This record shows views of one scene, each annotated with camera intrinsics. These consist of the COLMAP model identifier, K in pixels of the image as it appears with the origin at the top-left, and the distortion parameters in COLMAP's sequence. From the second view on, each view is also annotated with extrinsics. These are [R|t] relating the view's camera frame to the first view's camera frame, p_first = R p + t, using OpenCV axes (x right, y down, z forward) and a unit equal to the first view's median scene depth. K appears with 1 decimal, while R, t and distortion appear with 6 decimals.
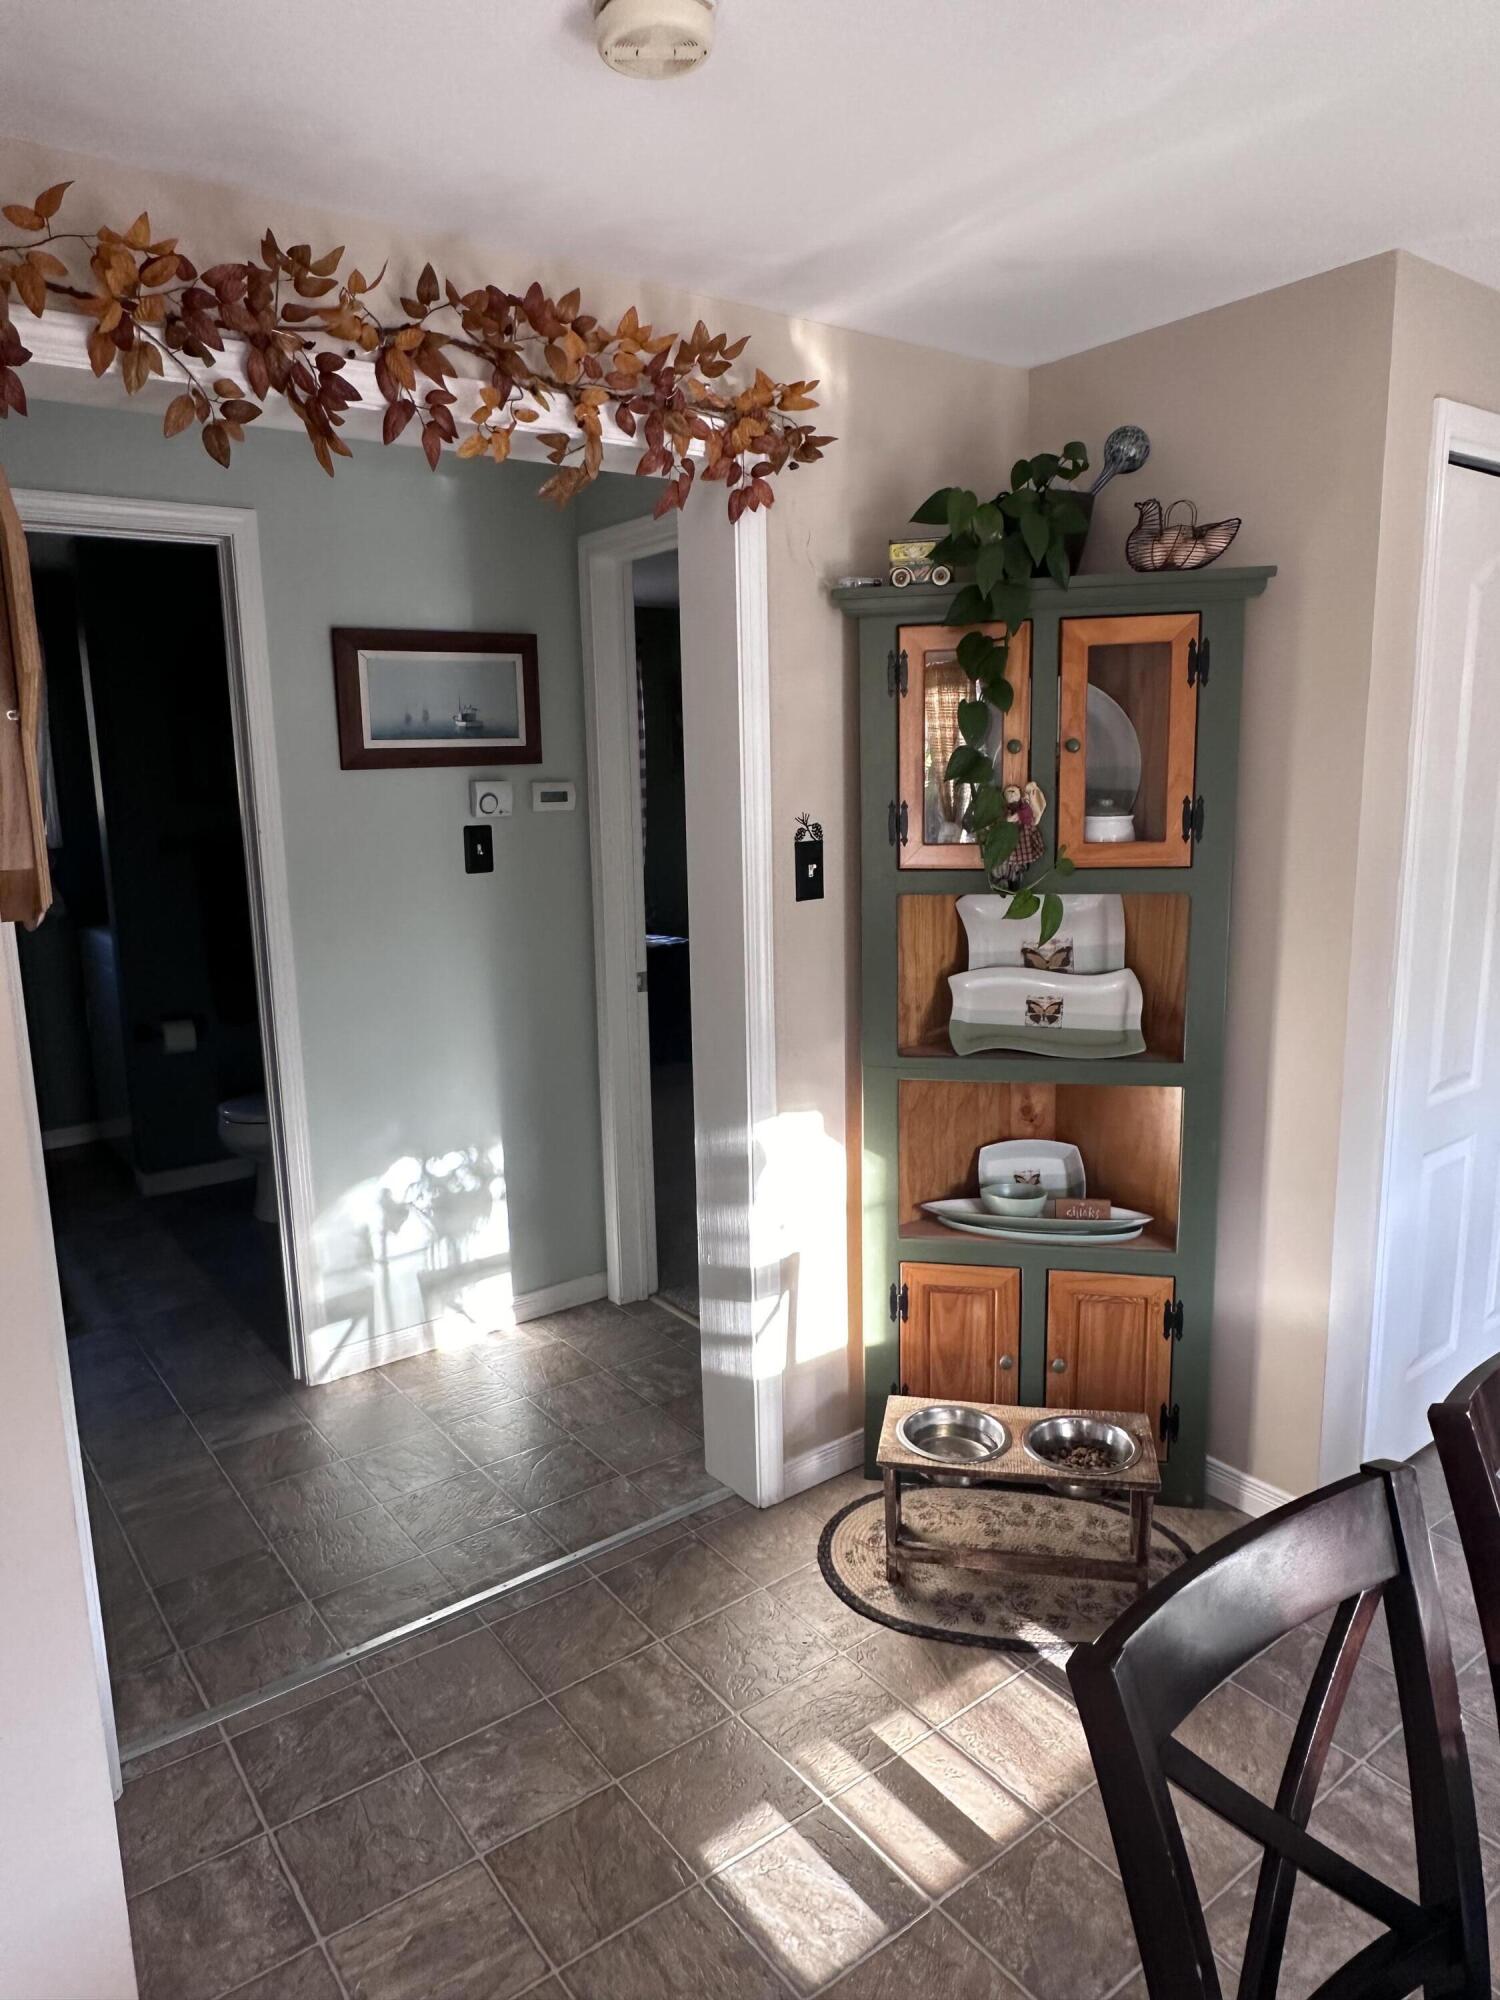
lens RADIAL K [[1299.2, 0, 750.0], [0, 1299.2, 1000.0], [0, 0, 1]] dist [-0.000080, -0.001286]
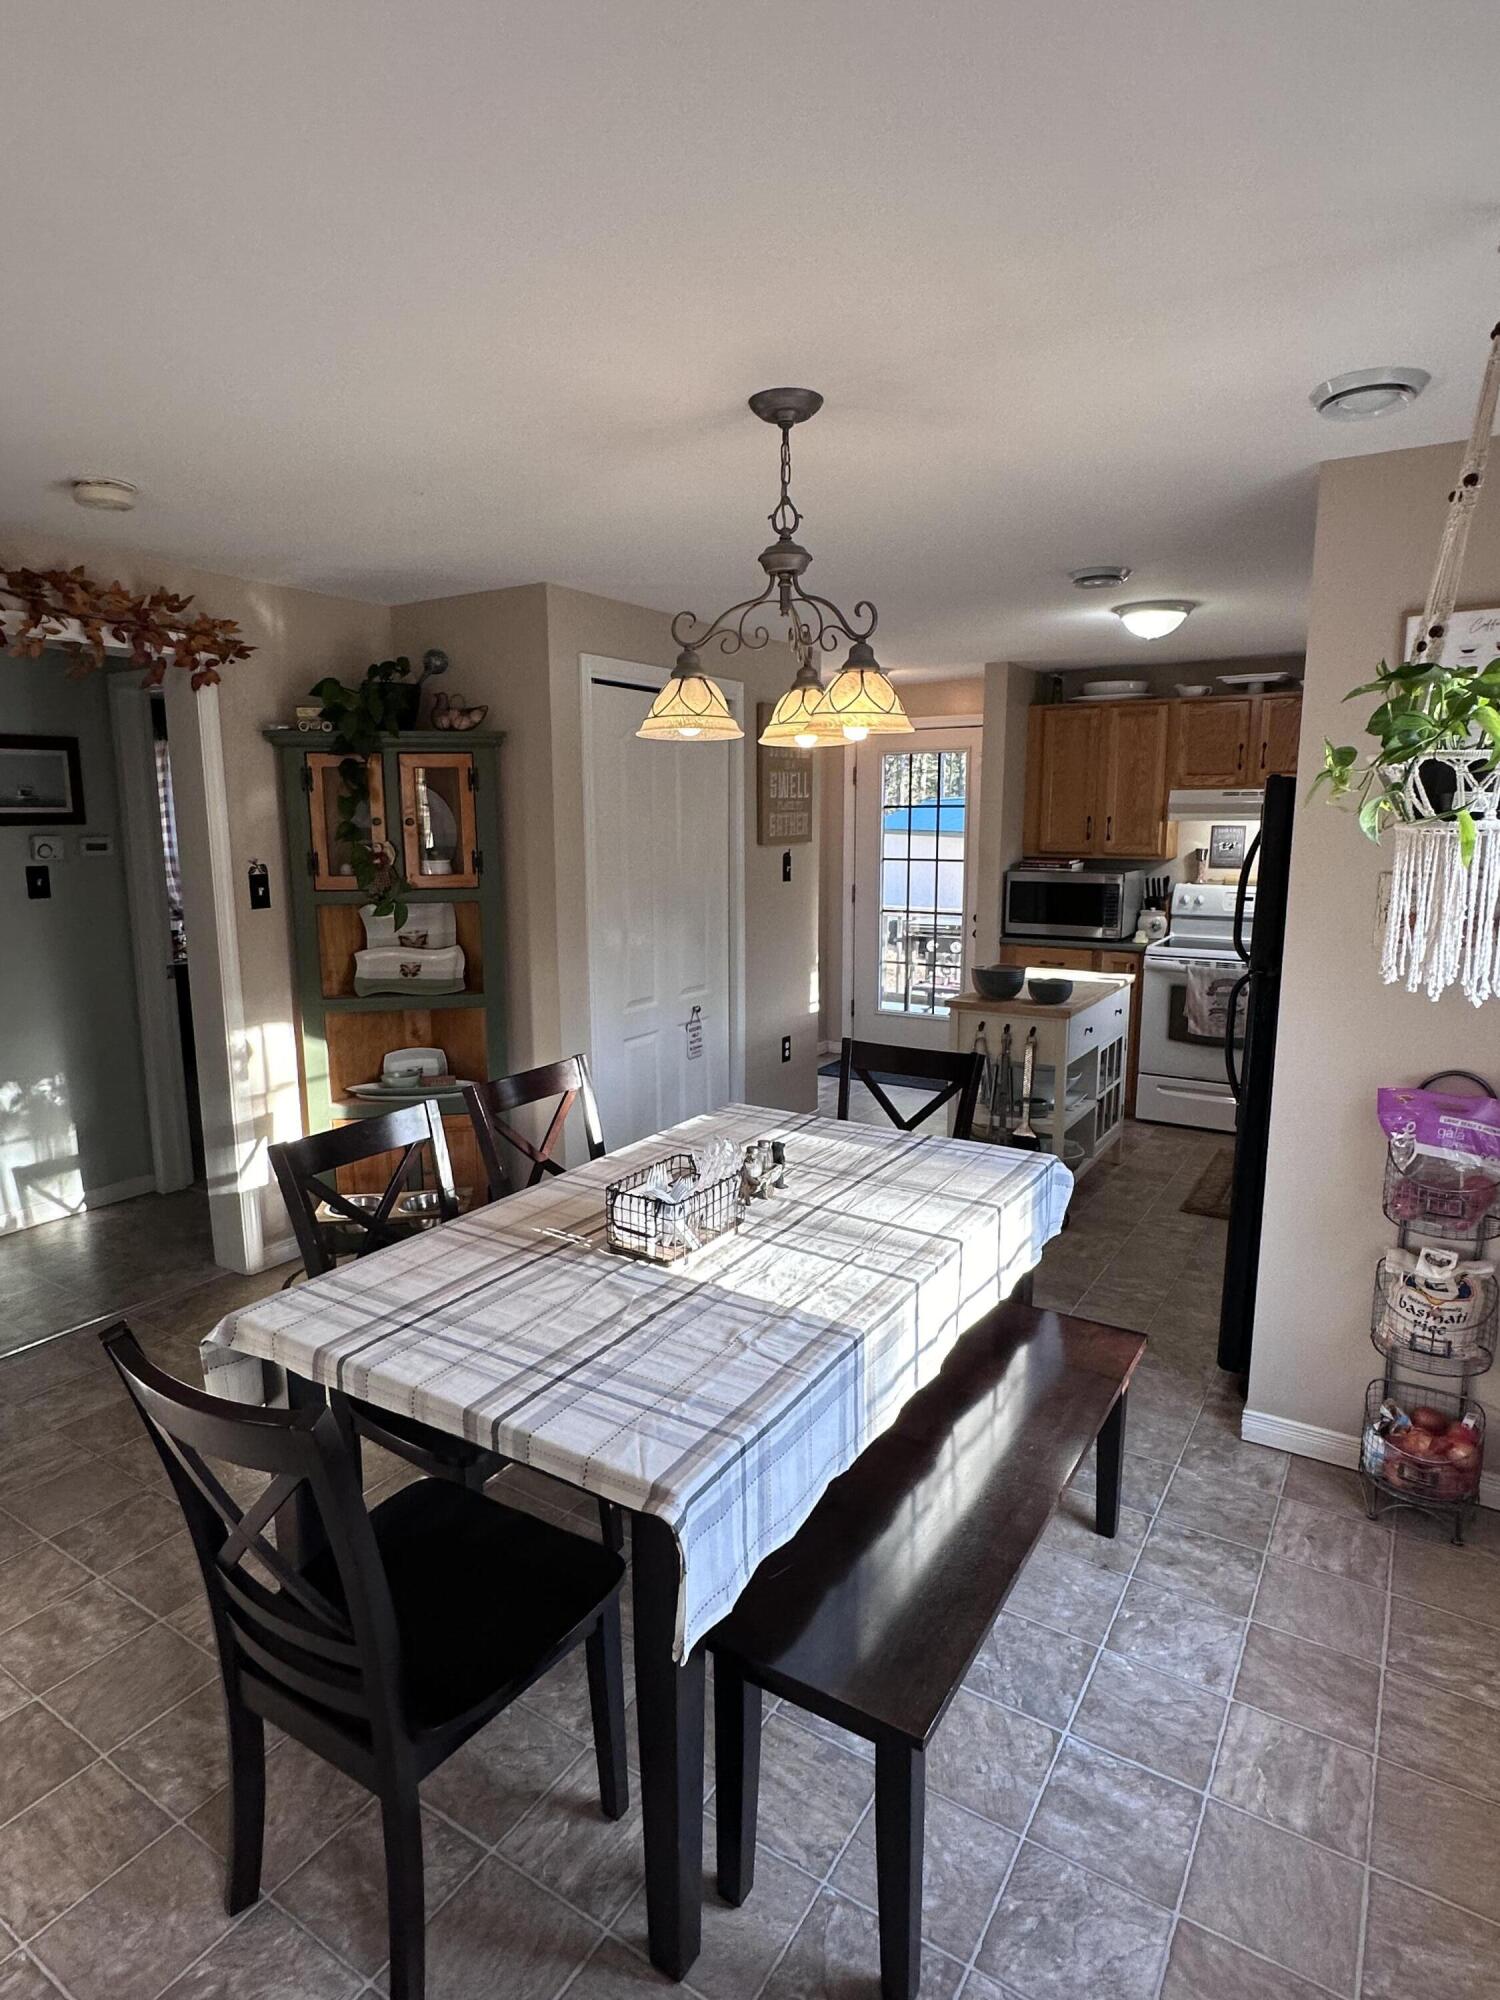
lens RADIAL K [[1095.7, 0, 750.0], [0, 1095.7, 1000.0], [0, 0, 1]] dist [-0.000966, 0.001587]
pose [[0.936637, -0.041190, 0.347870, 0.149110], [0.047068, 0.998856, -0.008457, 0.089611], [-0.347124, 0.024295, 0.937504, -0.600452]]
